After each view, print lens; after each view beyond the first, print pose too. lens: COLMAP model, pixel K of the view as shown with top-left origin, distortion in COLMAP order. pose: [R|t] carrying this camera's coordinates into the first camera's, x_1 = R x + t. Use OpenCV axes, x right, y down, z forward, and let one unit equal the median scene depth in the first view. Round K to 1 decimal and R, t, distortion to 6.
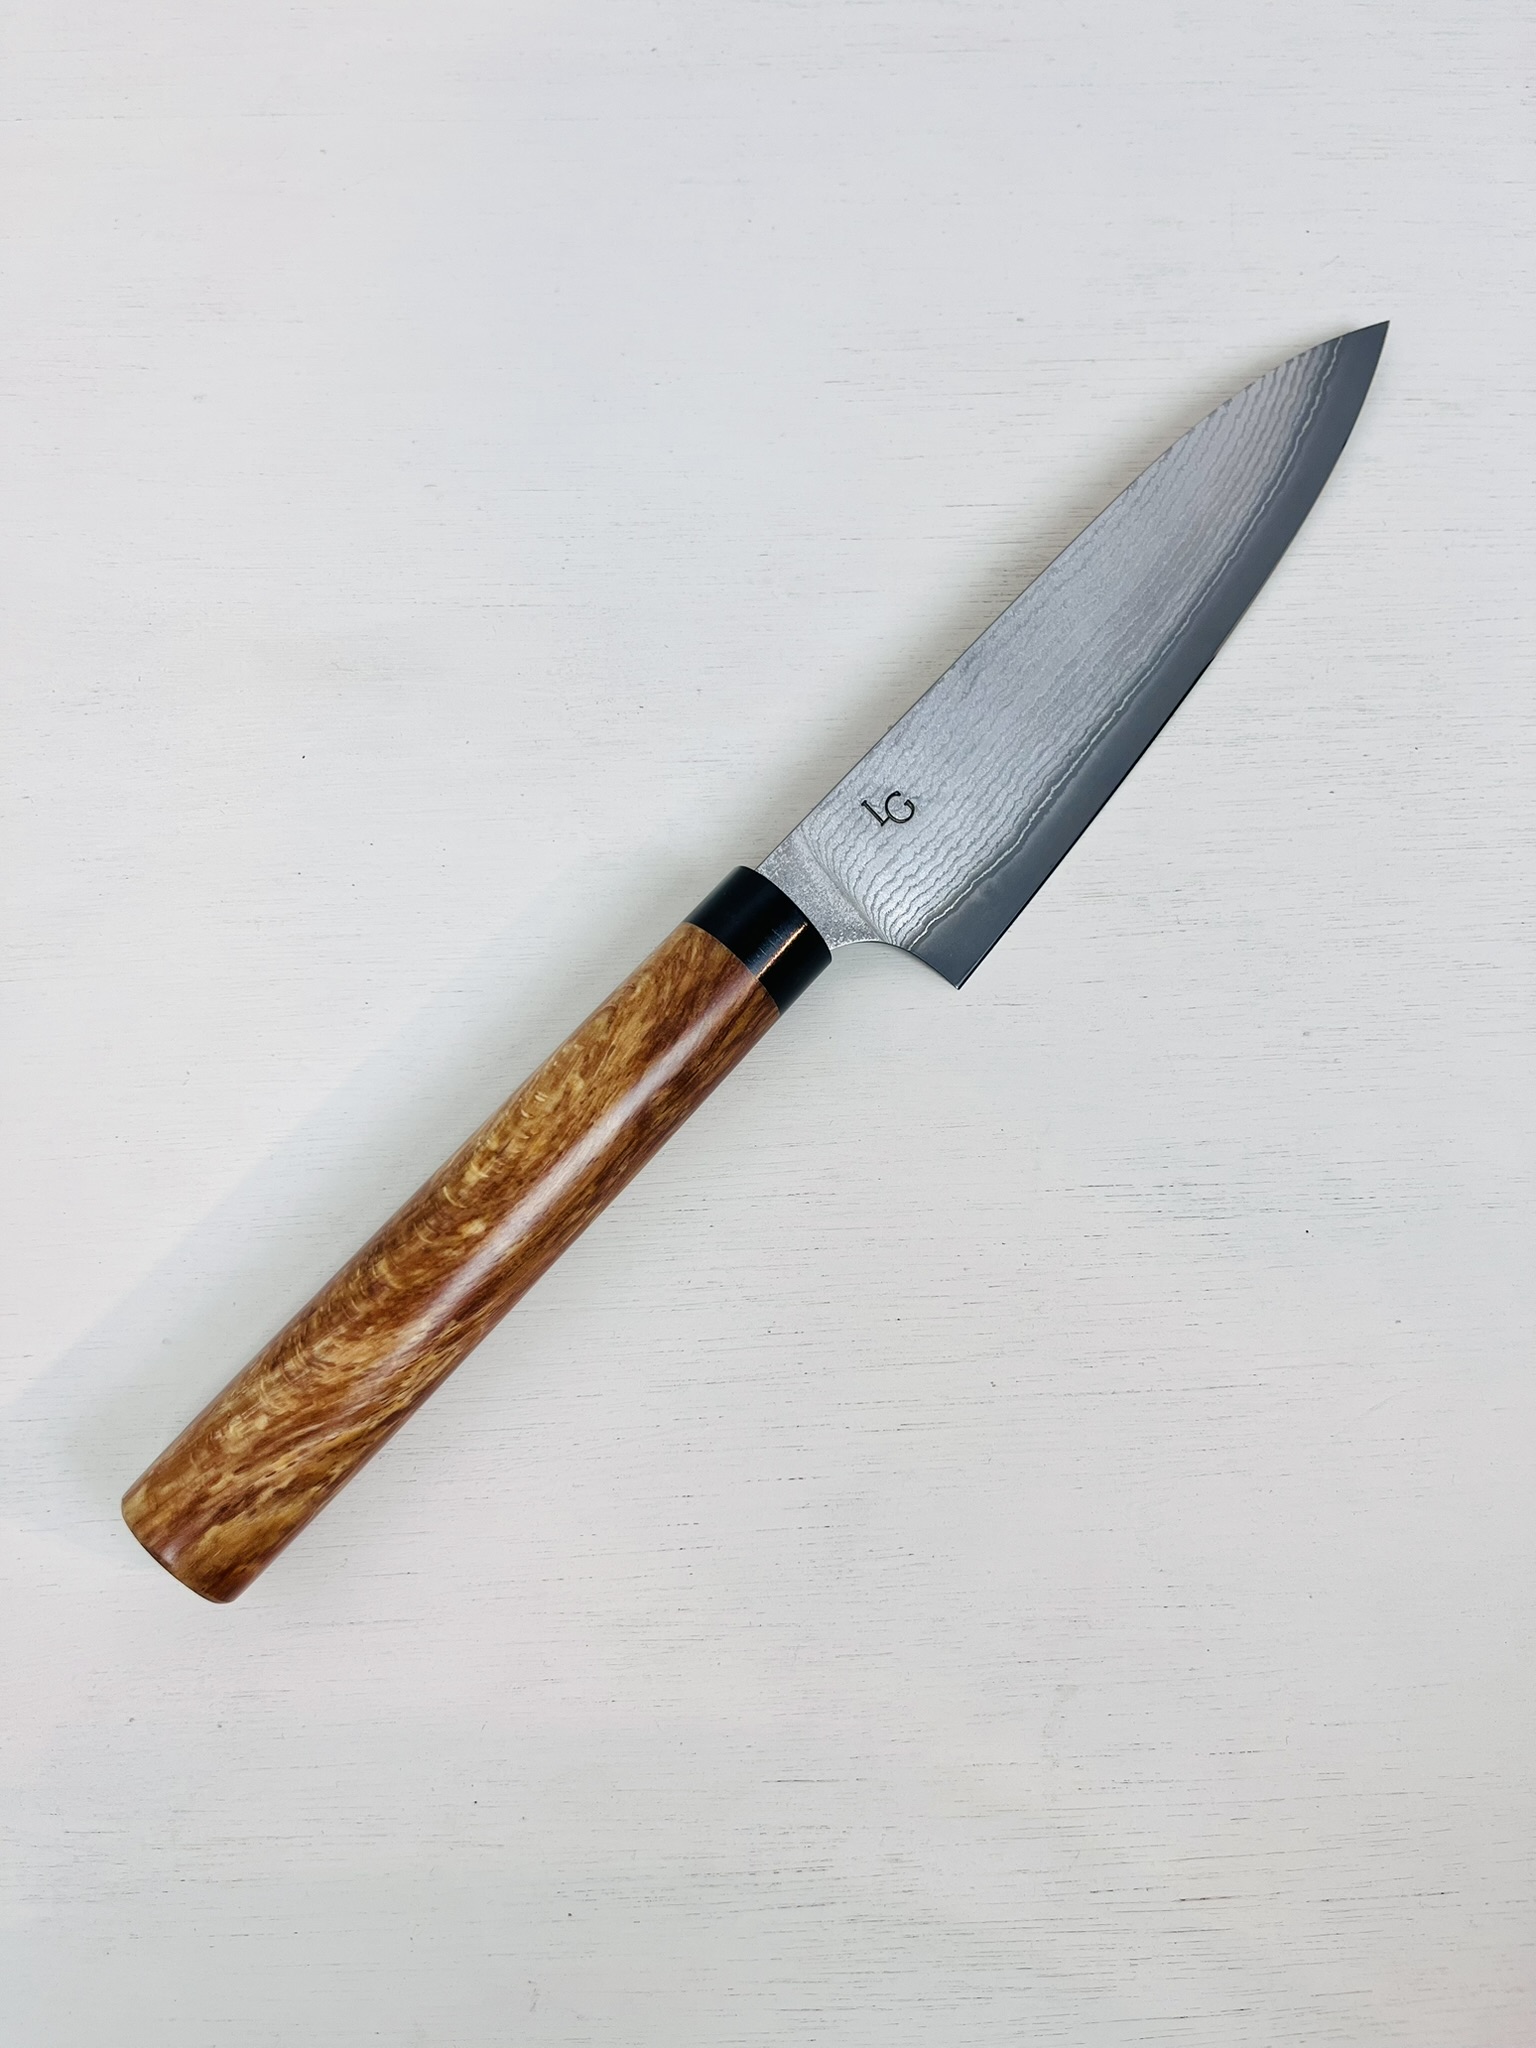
lens RADIAL K [[1686.4, 0, 767.0], [0, 1686.4, 1026.1], [0, 0, 1]] dist [0.000414, -0.072816]
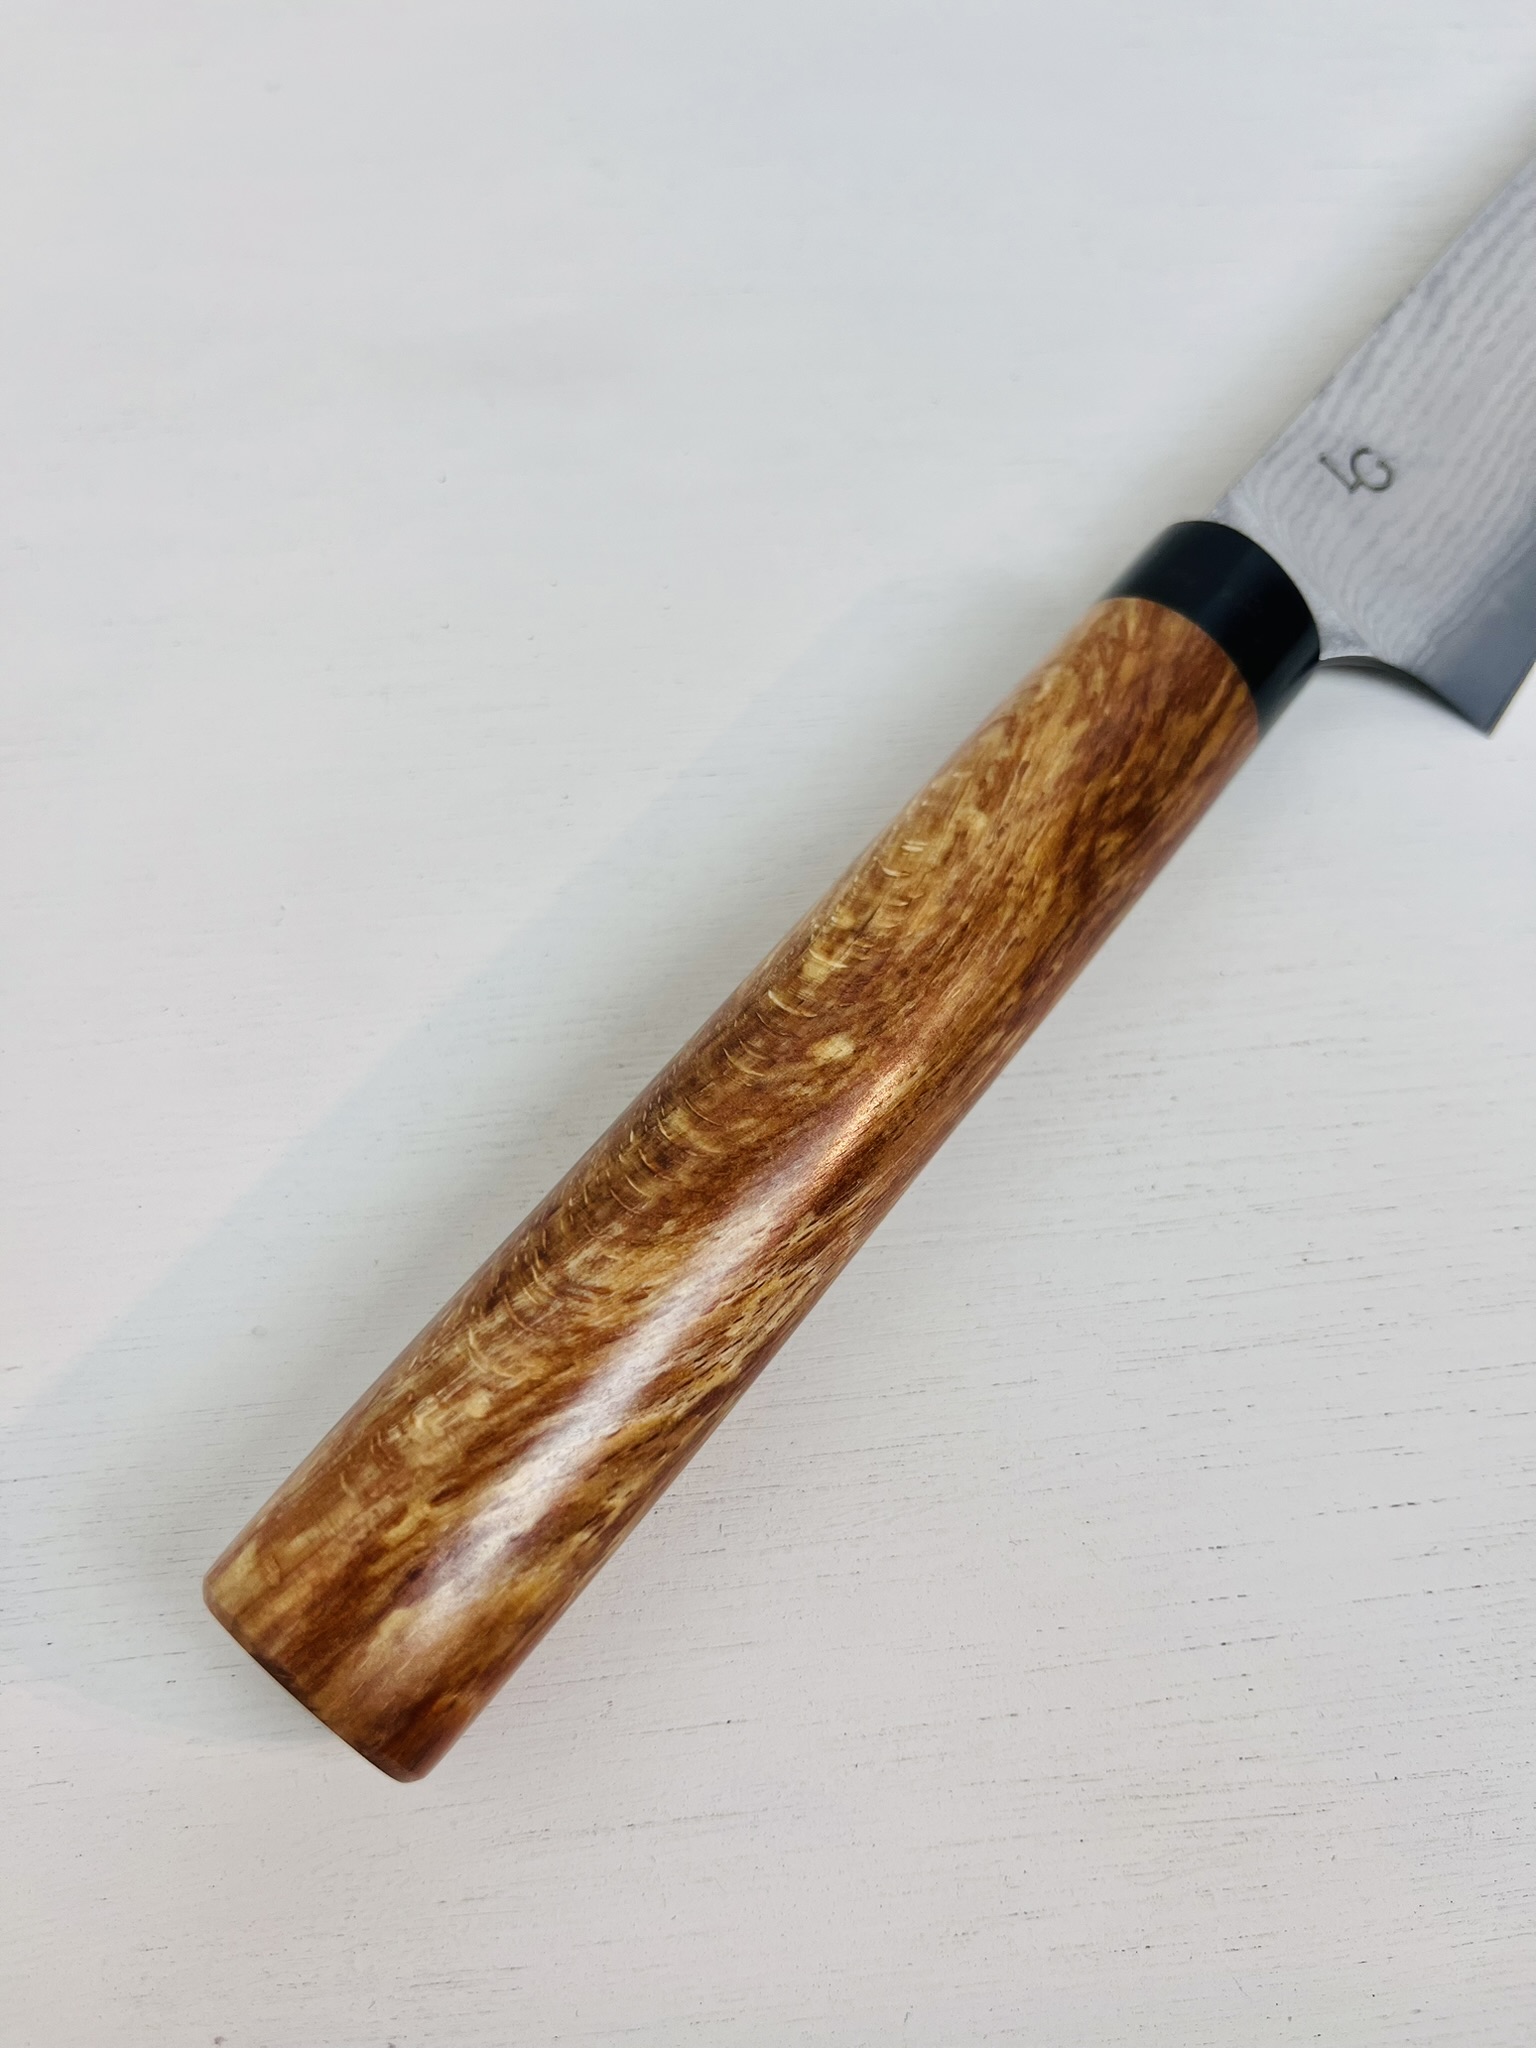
lens RADIAL K [[1686.4, 0, 760.2], [0, 1686.4, 1014.0], [0, 0, 1]] dist [0.000414, -0.072816]
pose [[0.998393, -0.054999, 0.013636, -0.185031], [0.056517, 0.983887, -0.169622, 0.181736], [-0.004087, 0.170120, 0.985415, 0.404972]]
